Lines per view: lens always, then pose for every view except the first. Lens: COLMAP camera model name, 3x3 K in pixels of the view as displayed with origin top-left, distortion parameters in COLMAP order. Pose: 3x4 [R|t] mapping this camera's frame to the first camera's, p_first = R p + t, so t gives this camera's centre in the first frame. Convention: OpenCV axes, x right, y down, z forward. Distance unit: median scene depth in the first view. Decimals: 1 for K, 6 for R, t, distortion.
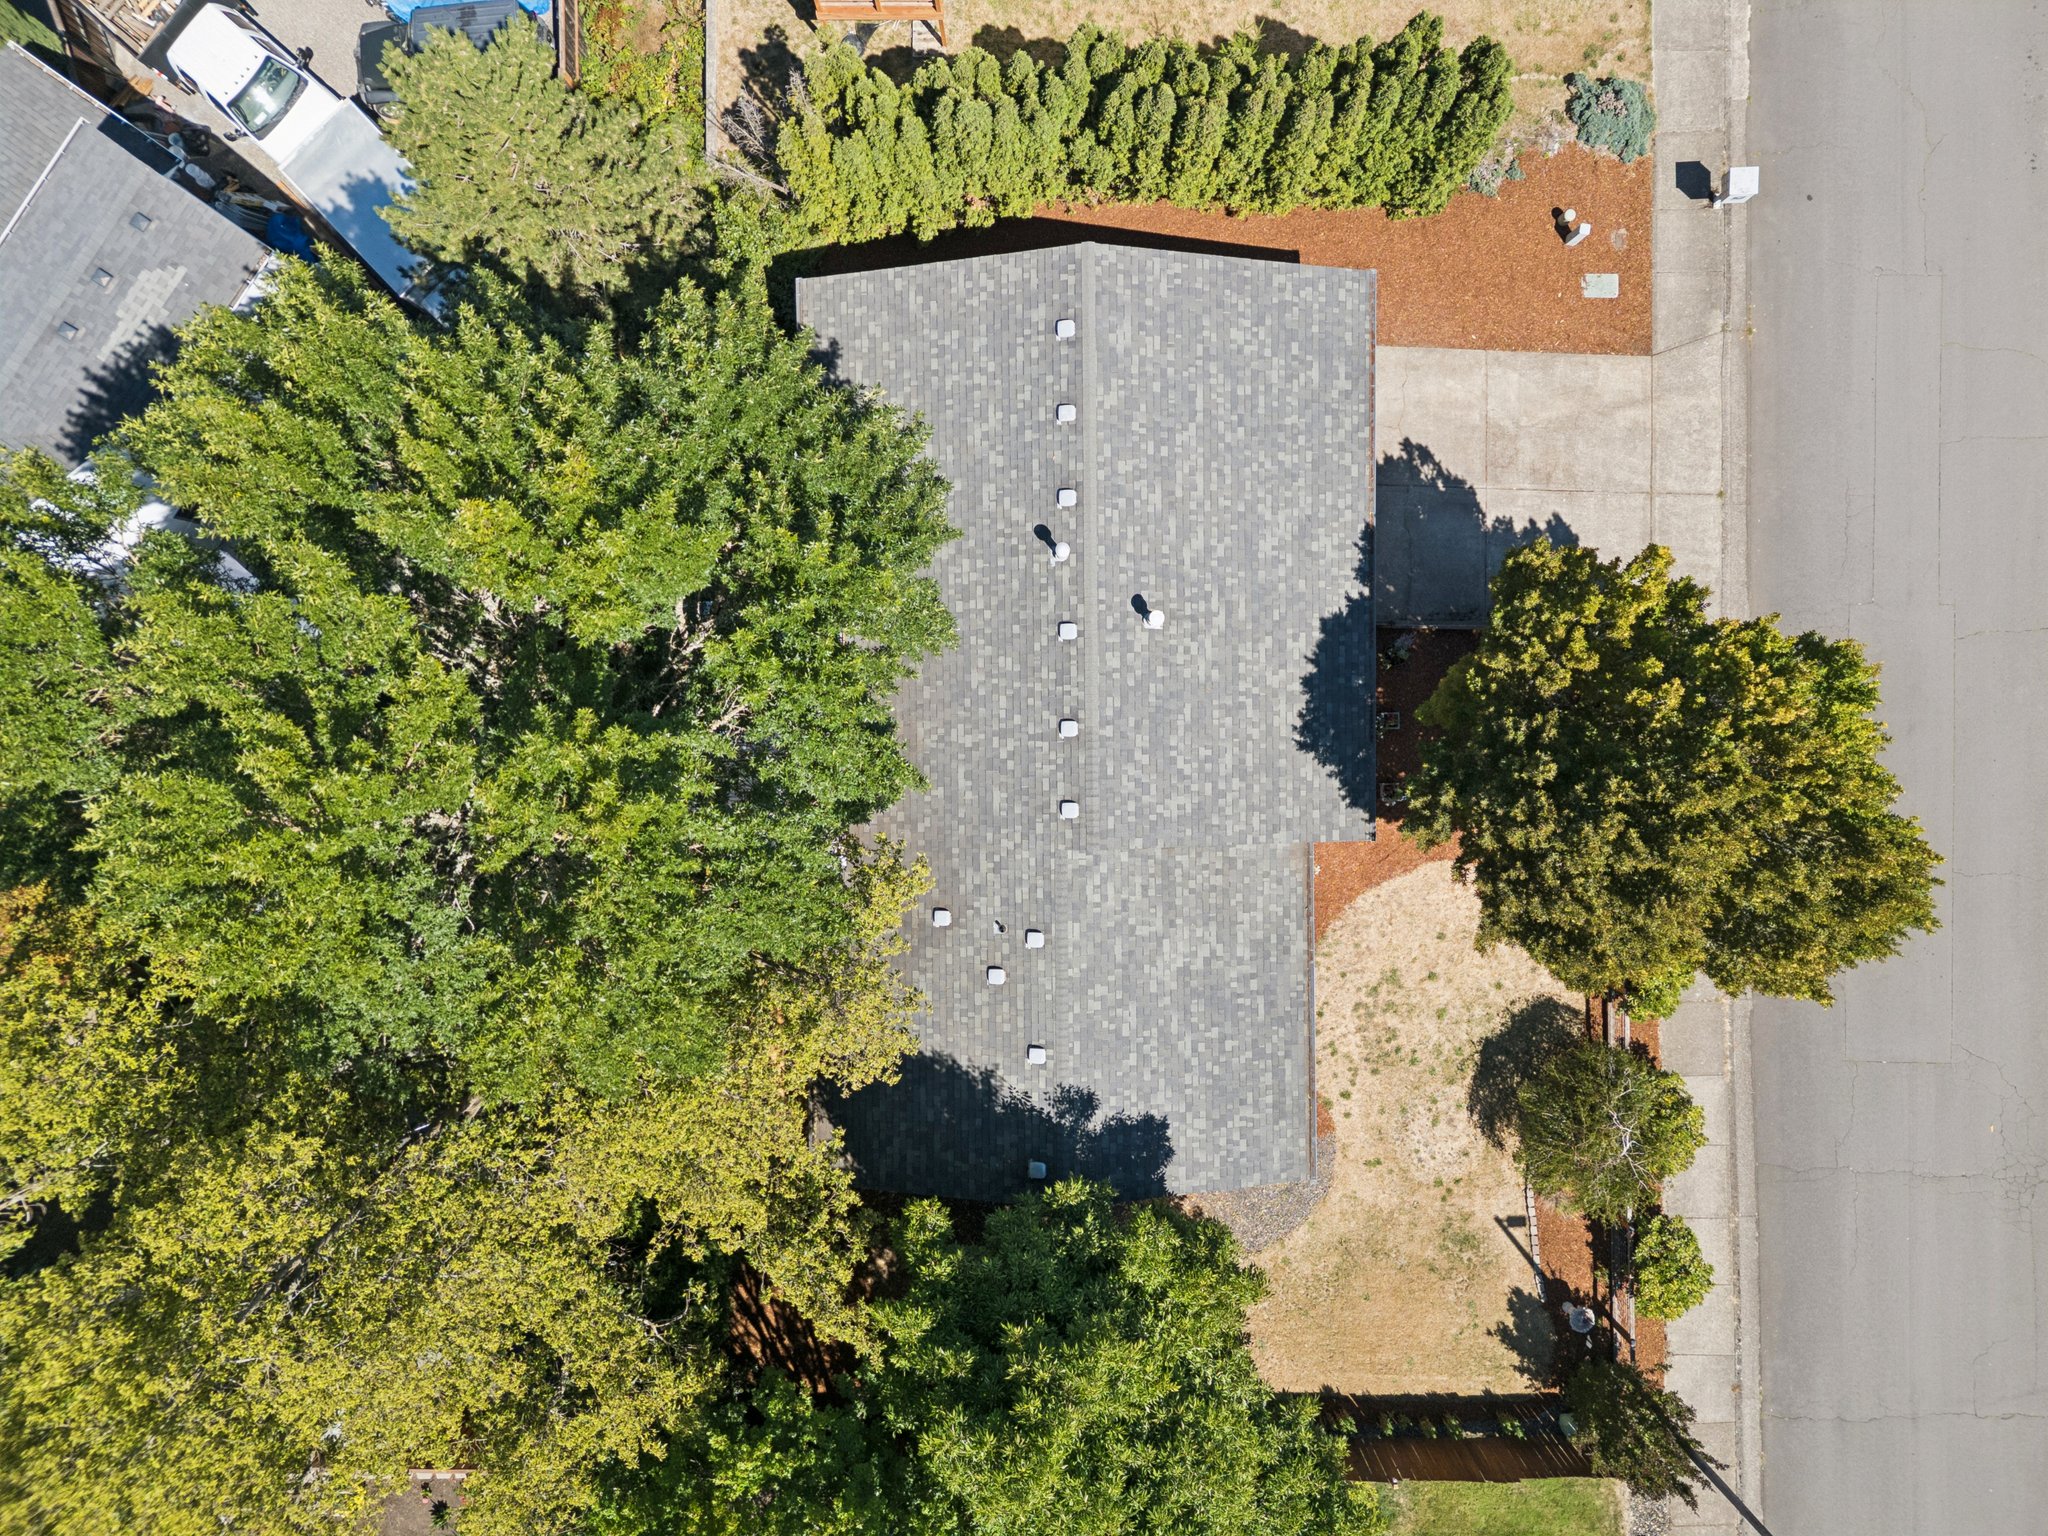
lens RADIAL K [[1424.9, 0, 1021.1], [0, 1424.9, 764.5], [0, 0, 1]] dist [0.029315, -0.002721]
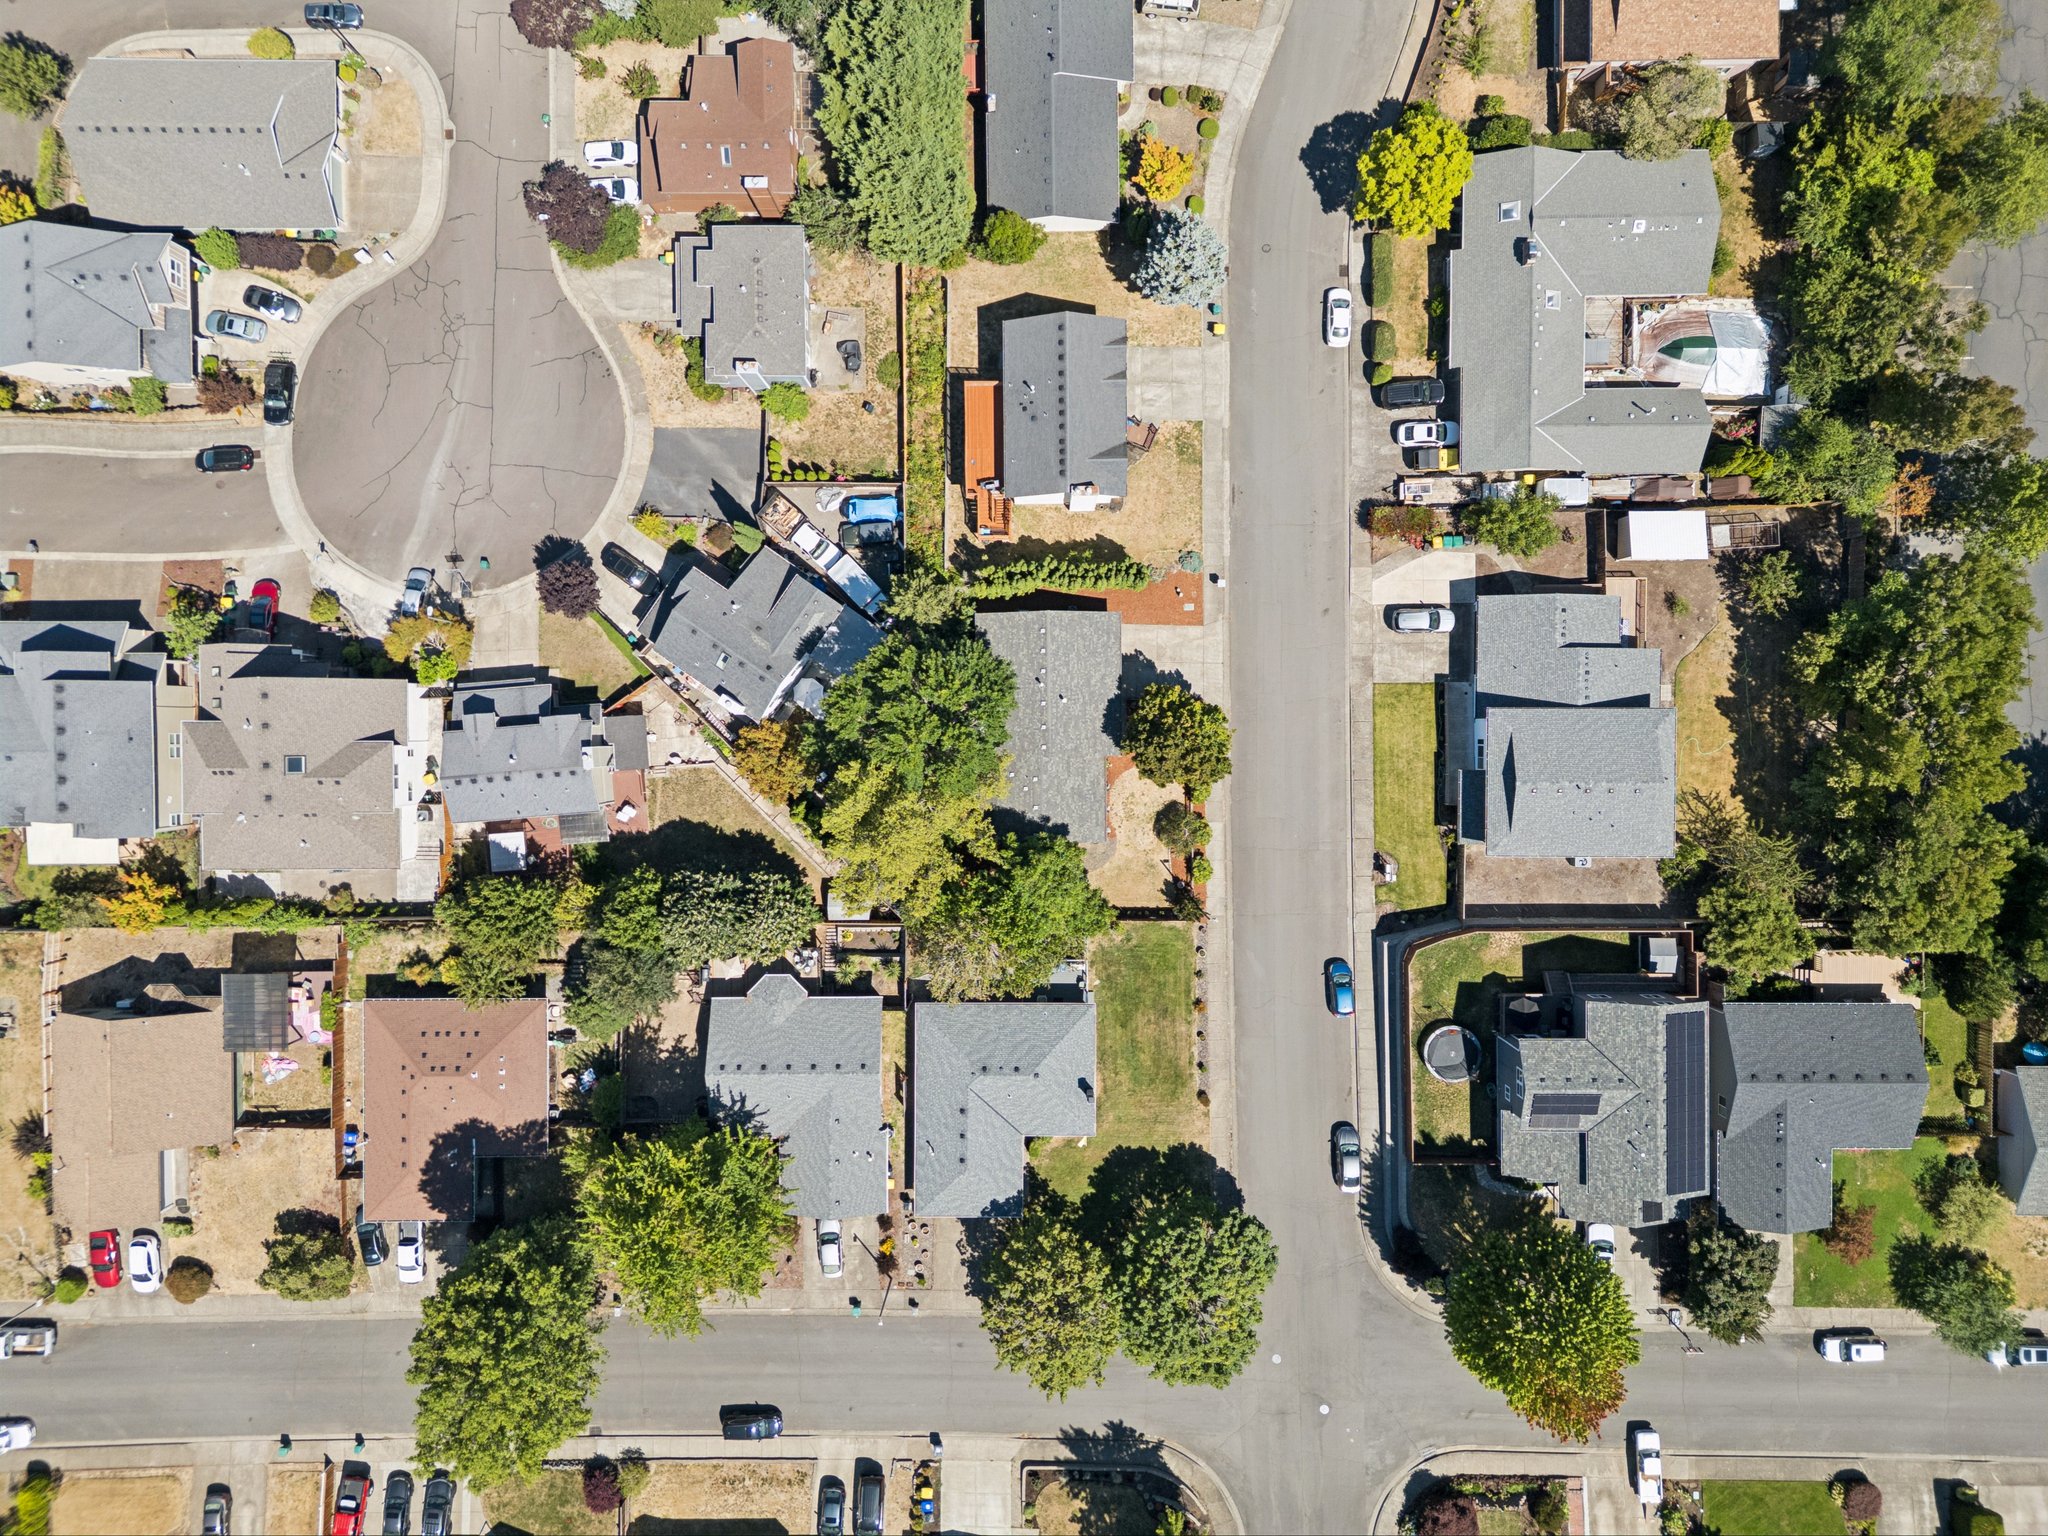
lens RADIAL K [[1424.9, 0, 1021.1], [0, 1424.9, 764.5], [0, 0, 1]] dist [0.029315, -0.002721]
pose [[0.999995, 0.001275, -0.003008, -0.016000], [-0.001282, 0.999996, -0.002572, 0.082644], [0.003005, 0.002576, 0.999992, -2.727625]]
